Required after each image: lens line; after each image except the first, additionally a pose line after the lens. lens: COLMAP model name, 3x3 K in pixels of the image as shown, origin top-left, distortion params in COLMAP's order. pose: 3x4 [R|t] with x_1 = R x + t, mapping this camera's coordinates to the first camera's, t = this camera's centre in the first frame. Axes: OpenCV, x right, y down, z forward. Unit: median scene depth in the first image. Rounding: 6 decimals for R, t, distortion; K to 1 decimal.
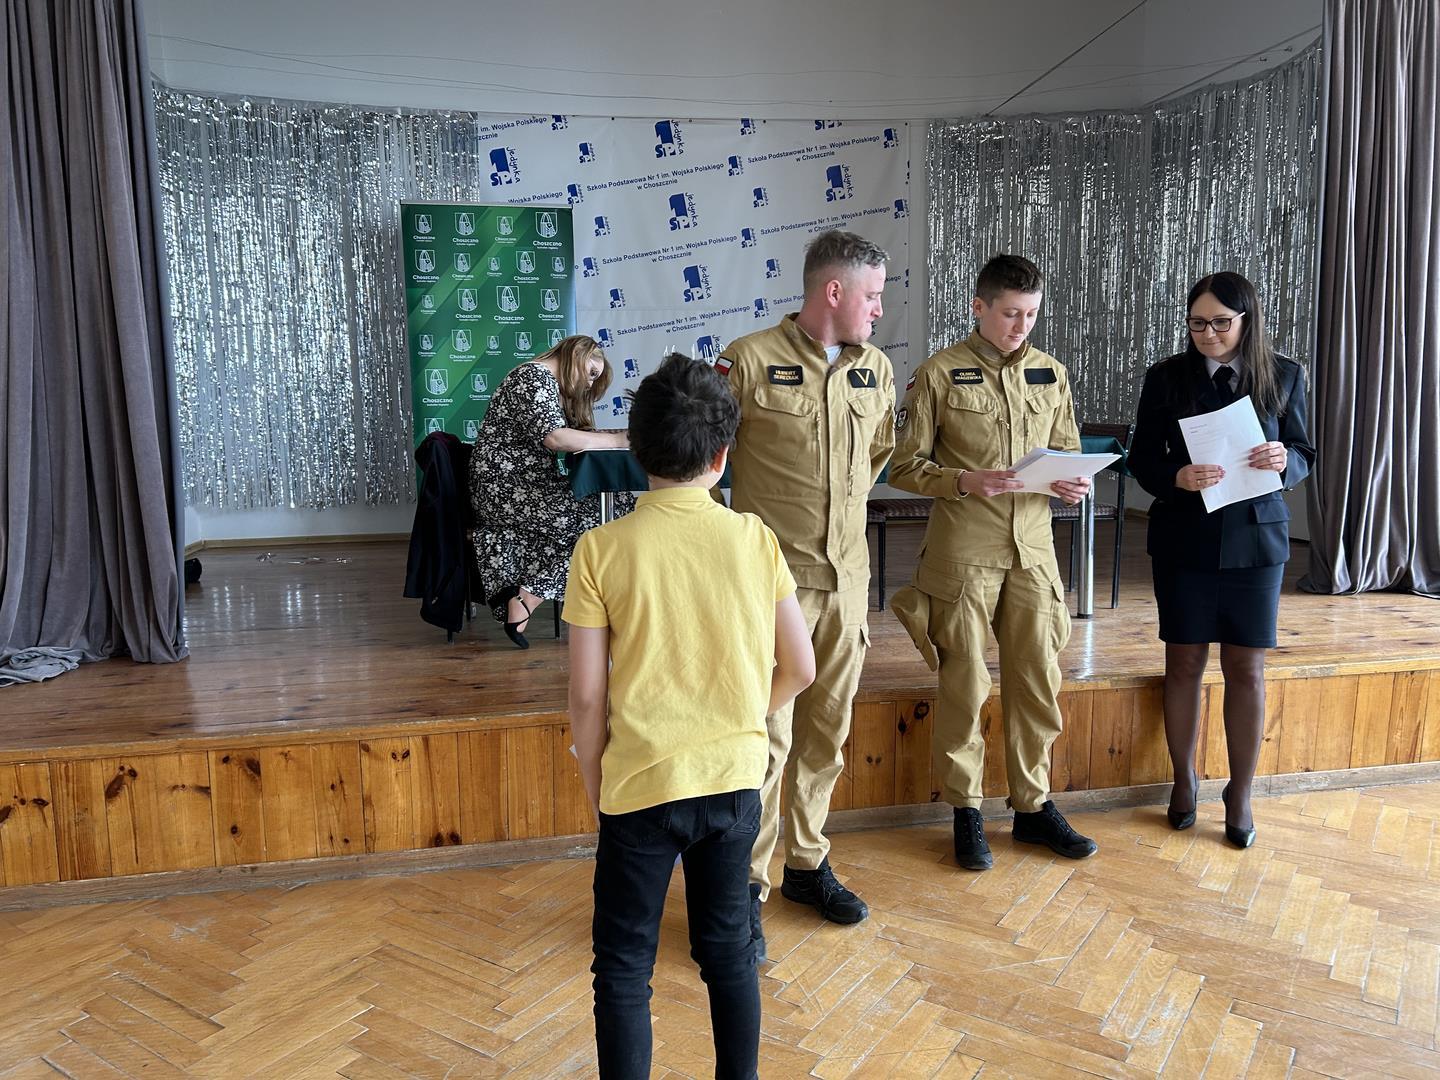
lens RADIAL K [[1077.6, 0, 710.9], [0, 1077.6, 540.7], [0, 0, 1]] dist [0.046787, -0.046980]
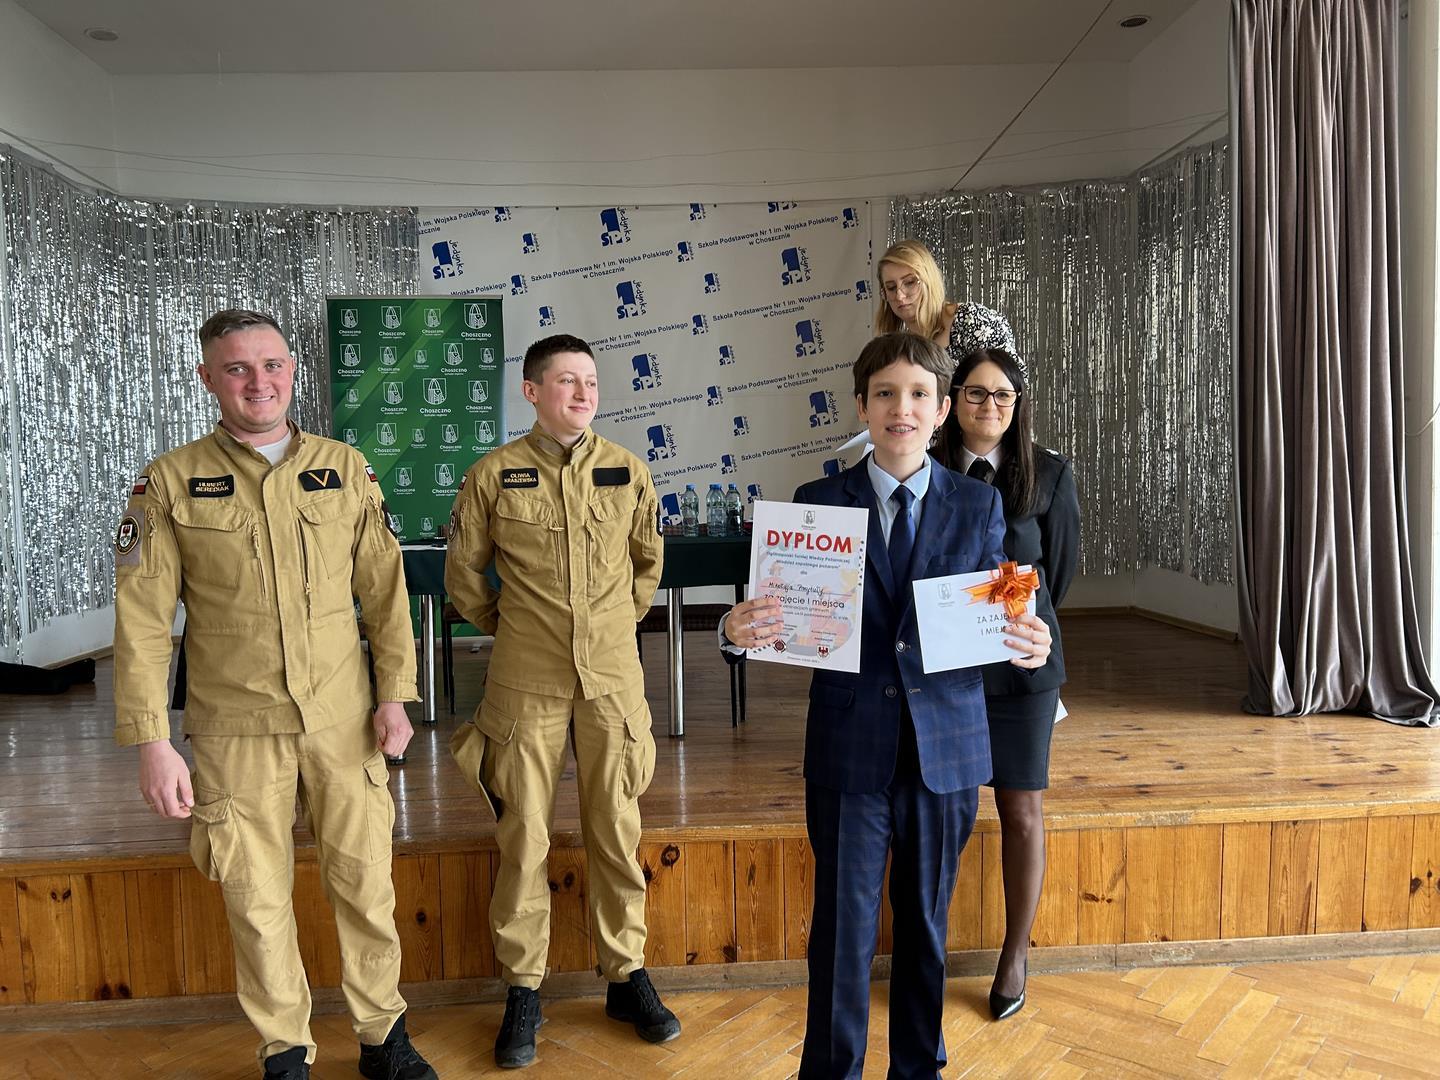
lens RADIAL K [[1077.6, 0, 717.0], [0, 1077.6, 552.9], [0, 0, 1]] dist [0.046787, -0.046980]
pose [[0.993572, -0.001421, -0.113194, 0.172452], [-0.006396, 0.997620, -0.068659, -0.012676], [0.113022, 0.068941, 0.991198, 0.070616]]
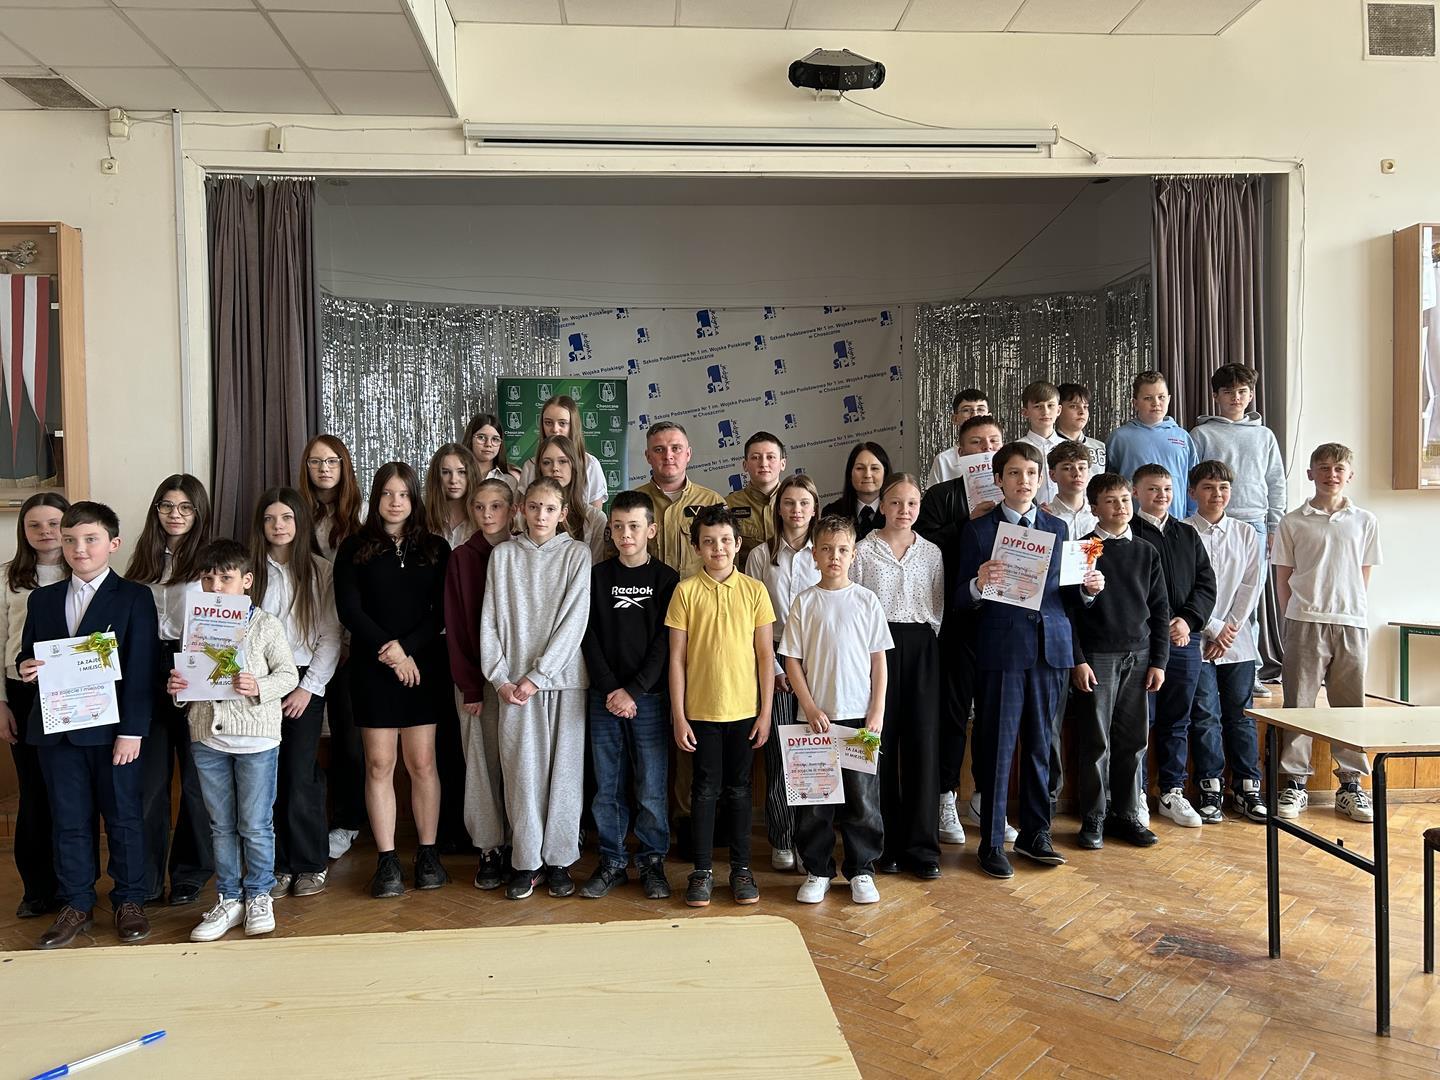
lens RADIAL K [[1077.6, 0, 729.7], [0, 1077.6, 558.7], [0, 0, 1]] dist [0.046787, -0.046980]
pose [[0.994838, 0.006738, -0.101250, 0.125799], [-0.016693, 0.995066, -0.097796, 0.031426], [0.100092, 0.098981, 0.990043, -0.244529]]
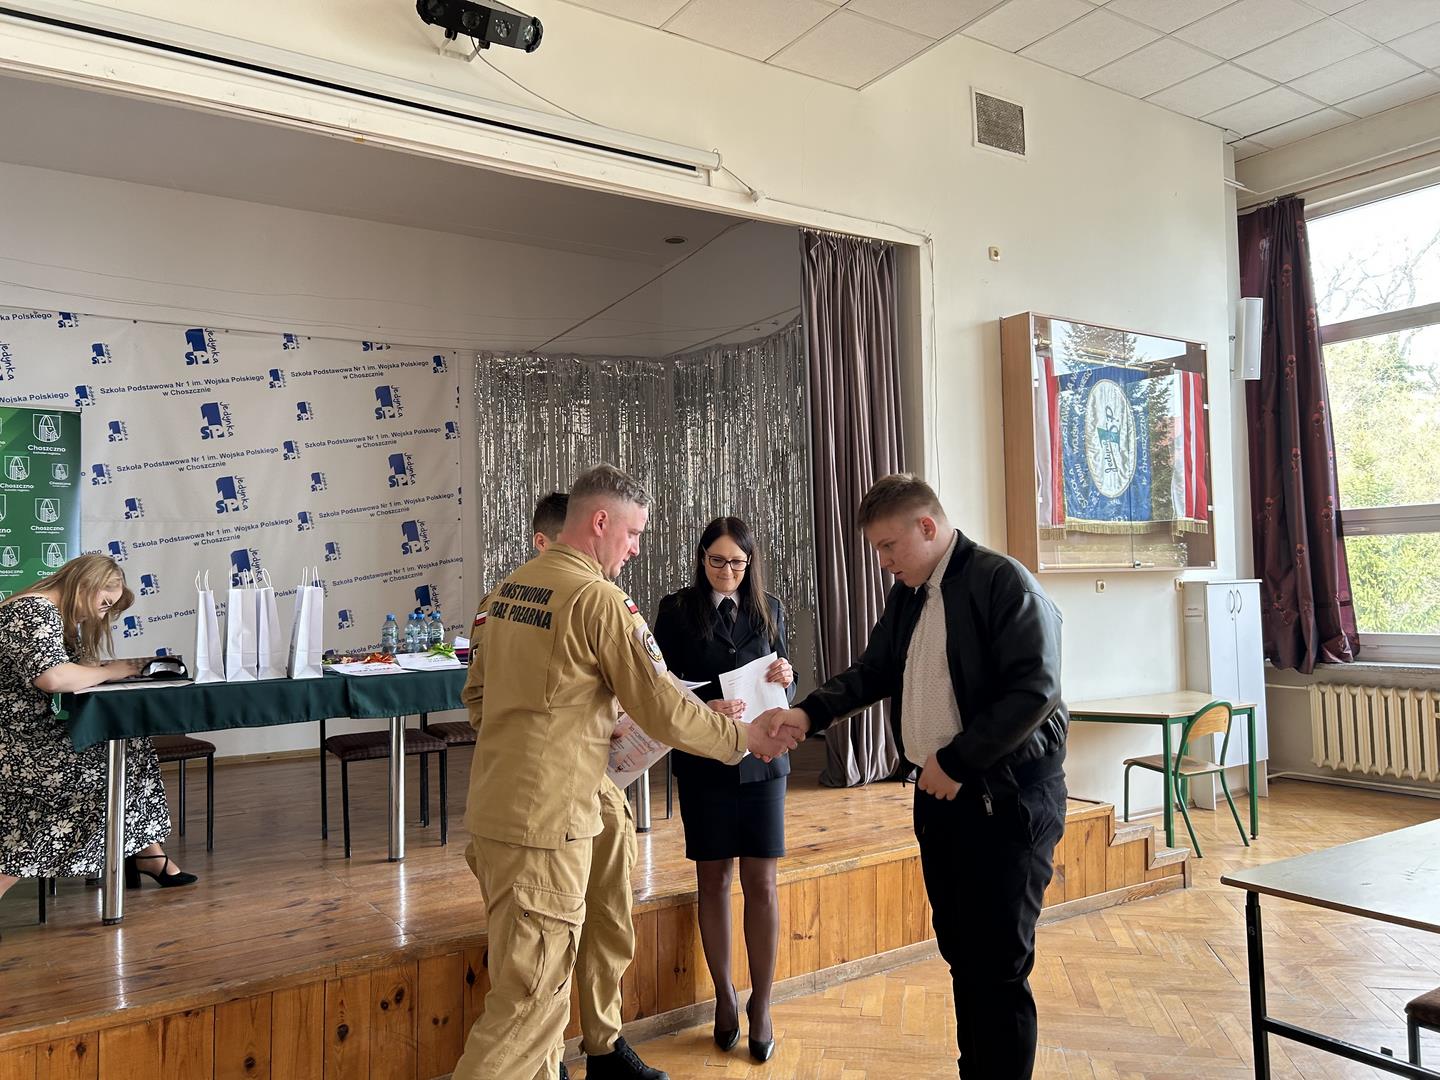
lens RADIAL K [[1077.6, 0, 709.2], [0, 1077.6, 539.1], [0, 0, 1]] dist [0.046787, -0.046980]
pose [[0.918227, 0.011602, 0.395884, -0.005534], [0.061997, 0.983038, -0.172606, -0.014248], [-0.391172, 0.183036, 0.901933, -0.001768]]
